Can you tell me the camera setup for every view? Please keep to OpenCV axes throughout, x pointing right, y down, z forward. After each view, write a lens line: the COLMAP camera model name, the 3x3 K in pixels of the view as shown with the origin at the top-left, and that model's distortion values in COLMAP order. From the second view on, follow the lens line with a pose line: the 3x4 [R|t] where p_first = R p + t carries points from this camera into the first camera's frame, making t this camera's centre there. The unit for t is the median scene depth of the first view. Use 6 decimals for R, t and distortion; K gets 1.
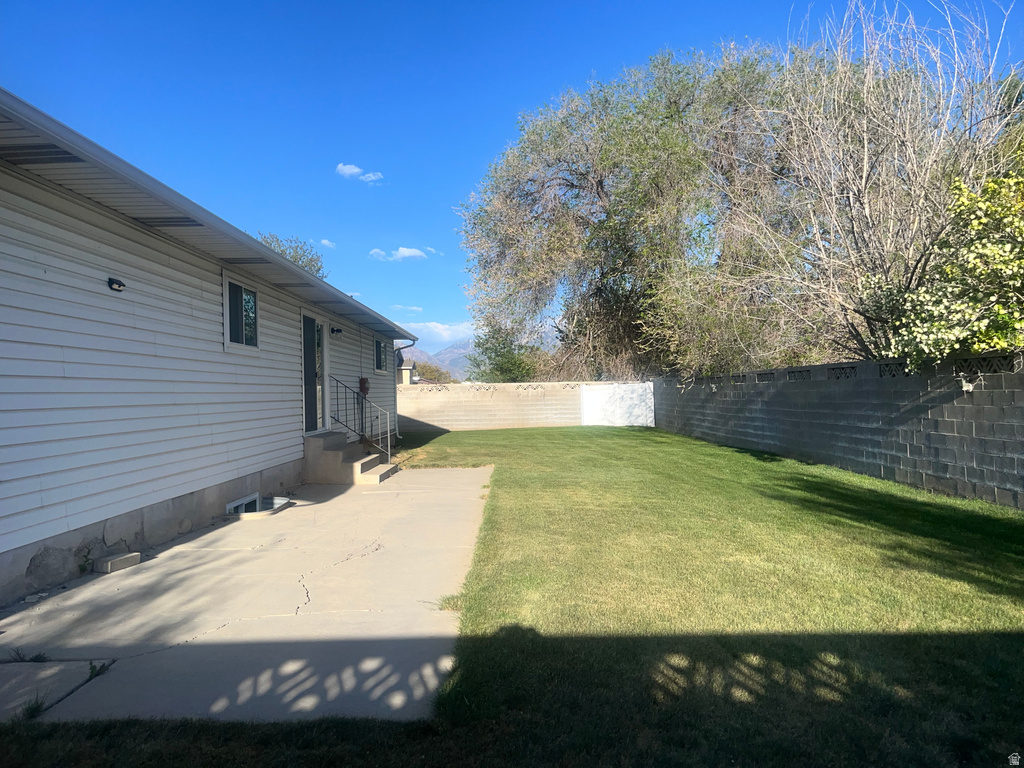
lens RADIAL K [[780.4, 0, 510.1], [0, 780.4, 390.0], [0, 0, 1]] dist [0.037809, -0.012769]
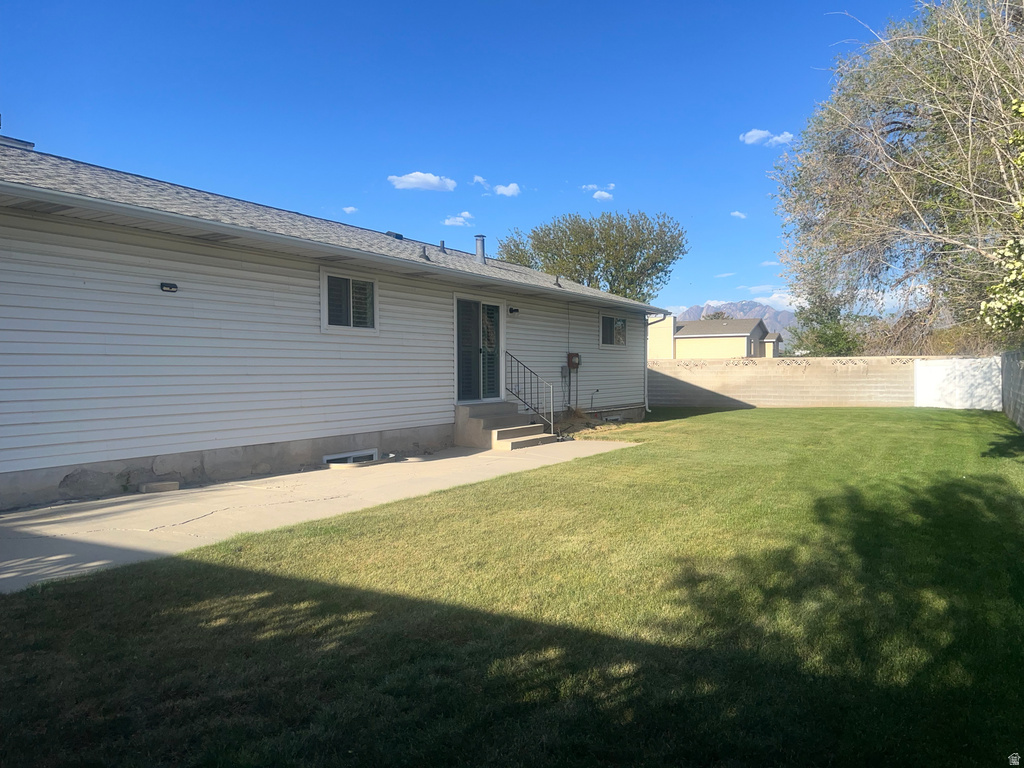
lens RADIAL K [[780.4, 0, 511.3], [0, 780.4, 382.8], [0, 0, 1]] dist [0.037809, -0.012769]
pose [[0.865553, 0.019859, -0.500424, 0.153604], [-0.007065, 0.999598, 0.027447, -0.001867], [0.500768, -0.020221, 0.865346, 0.023025]]
